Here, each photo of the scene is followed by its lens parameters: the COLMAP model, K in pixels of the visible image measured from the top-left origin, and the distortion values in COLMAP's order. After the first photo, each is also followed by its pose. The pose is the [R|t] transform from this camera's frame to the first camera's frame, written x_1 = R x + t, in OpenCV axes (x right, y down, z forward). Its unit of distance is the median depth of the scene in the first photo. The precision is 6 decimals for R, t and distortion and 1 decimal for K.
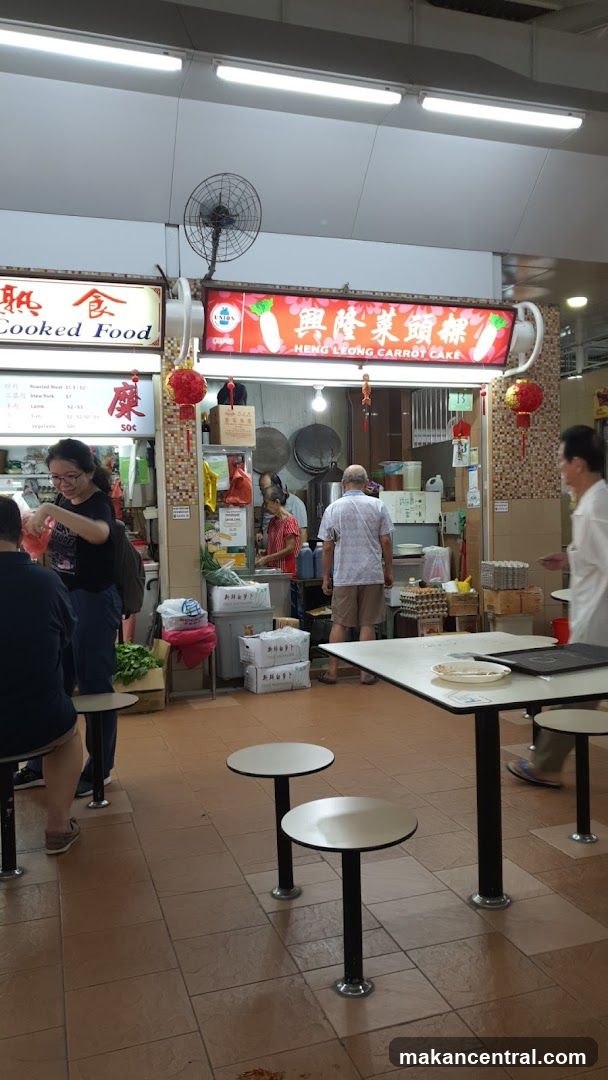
lens RADIAL K [[826.9, 0, 323.5], [0, 826.9, 553.8], [0, 0, 1]] dist [0.038421, -0.049372]
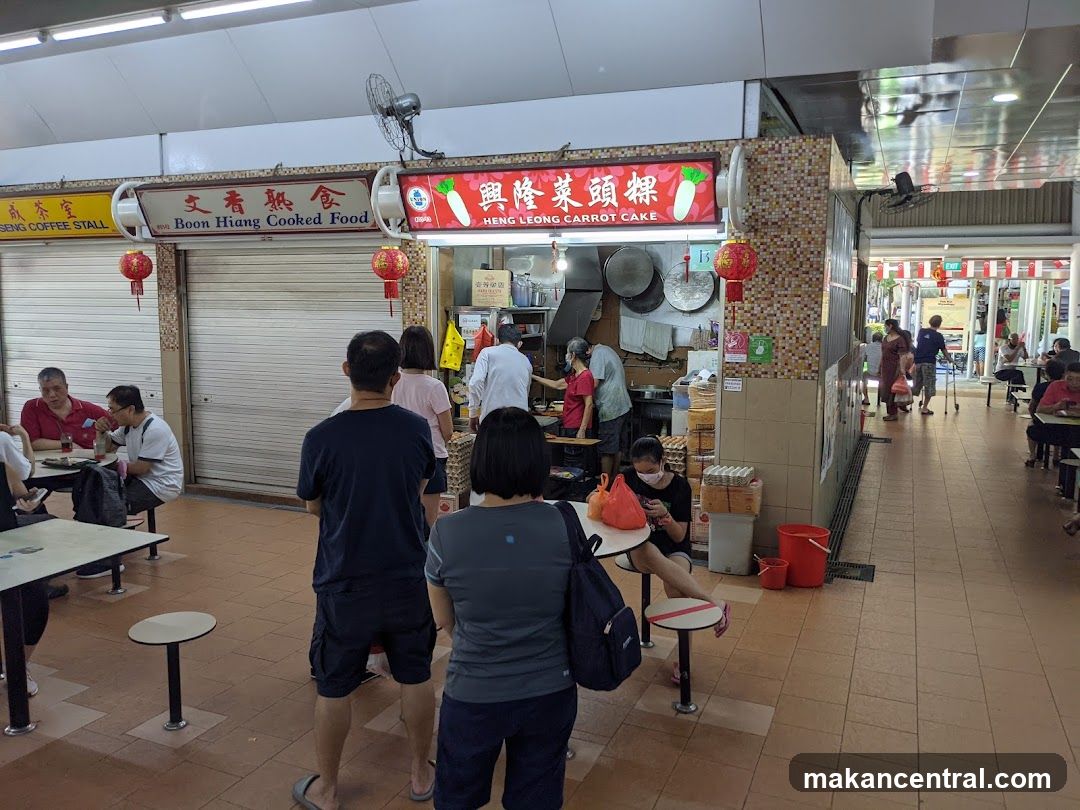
lens RADIAL K [[851.0, 0, 541.2], [0, 851.0, 409.1], [0, 0, 1]] dist [0.052607, -0.085864]
pose [[0.745365, 0.114967, -0.656669, 0.723352], [-0.058392, 0.992491, 0.107482, -0.128477], [0.664094, -0.041770, 0.746481, 0.229719]]
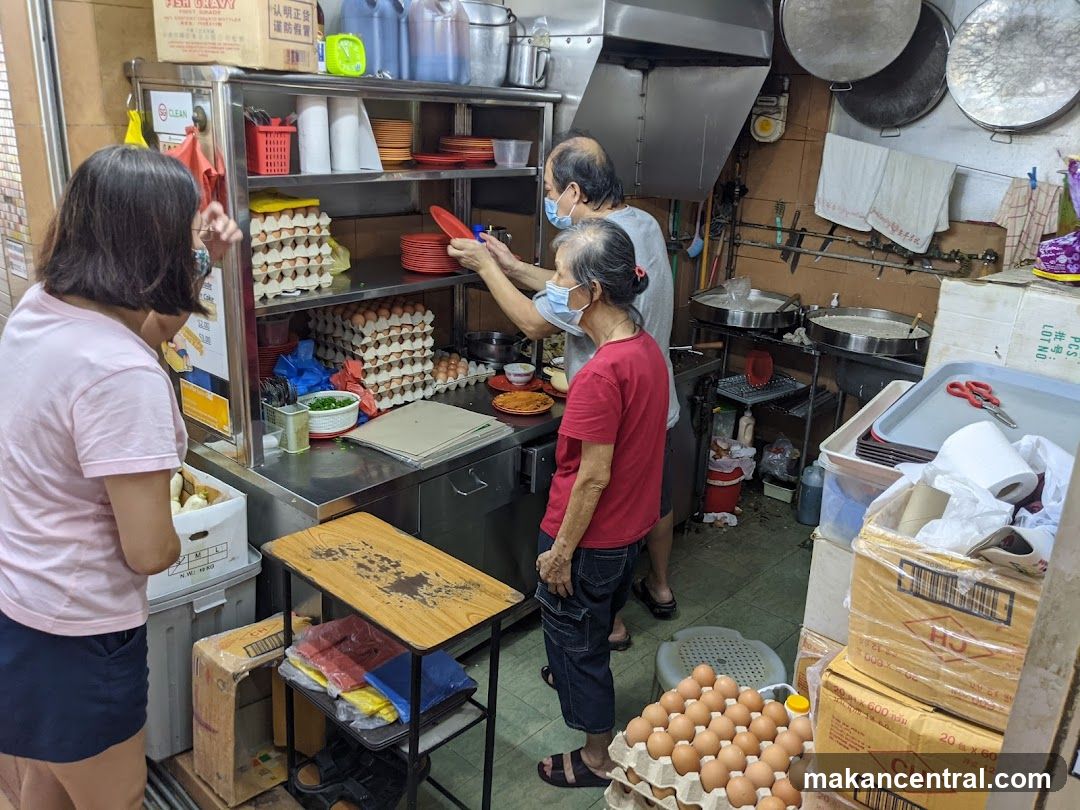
lens RADIAL K [[851.0, 0, 567.5], [0, 851.0, 388.0], [0, 0, 1]] dist [0.052607, -0.085864]
pose [[0.494402, 0.314955, -0.810166, 0.273128], [-0.102902, 0.946700, 0.305237, -0.134640], [0.863121, -0.067542, 0.500460, 0.995207]]
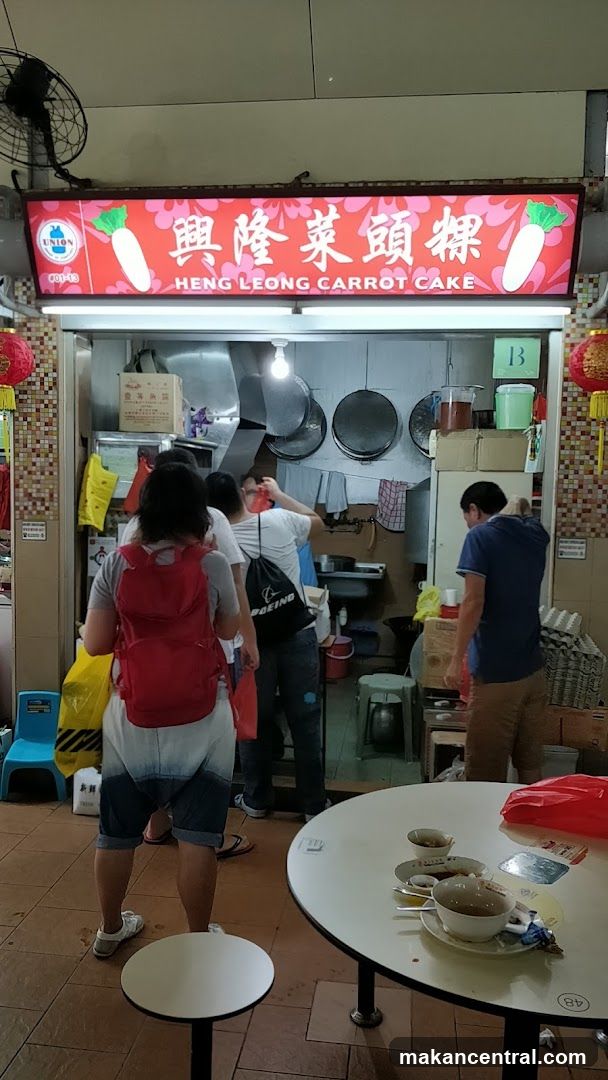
lens RADIAL K [[872.3, 0, 300.7], [0, 872.3, 549.0], [0, 0, 1]] dist [0.024560, -0.055811]
pose [[0.899071, 0.080326, -0.430371, 0.339272], [-0.063735, 0.996566, 0.052856, -0.085596], [0.433139, -0.020091, 0.901103, 0.425254]]
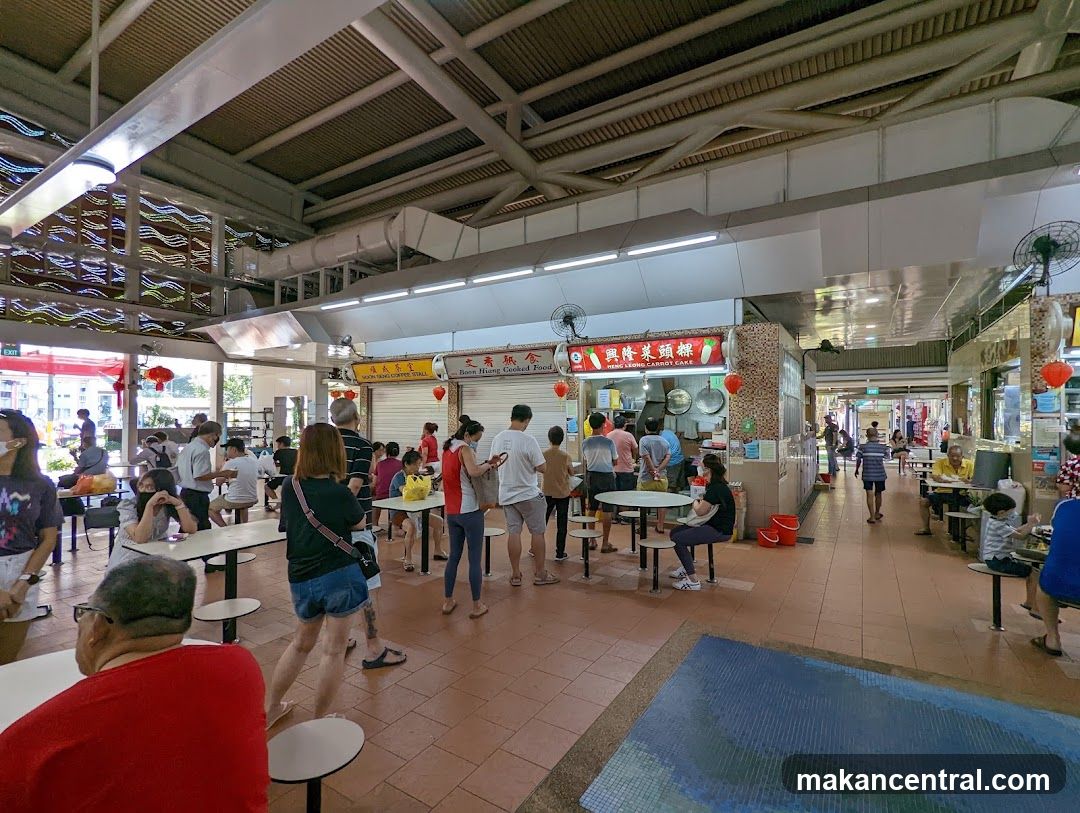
lens RADIAL K [[505.6, 0, 539.0], [0, 505.6, 415.2], [0, 0, 1]] dist [-0.014623, -0.003202]
pose [[0.628456, 0.020917, -0.777564, 0.858004], [-0.055091, 0.998325, -0.017672, -0.084132], [0.775891, 0.053943, 0.628556, 0.029032]]
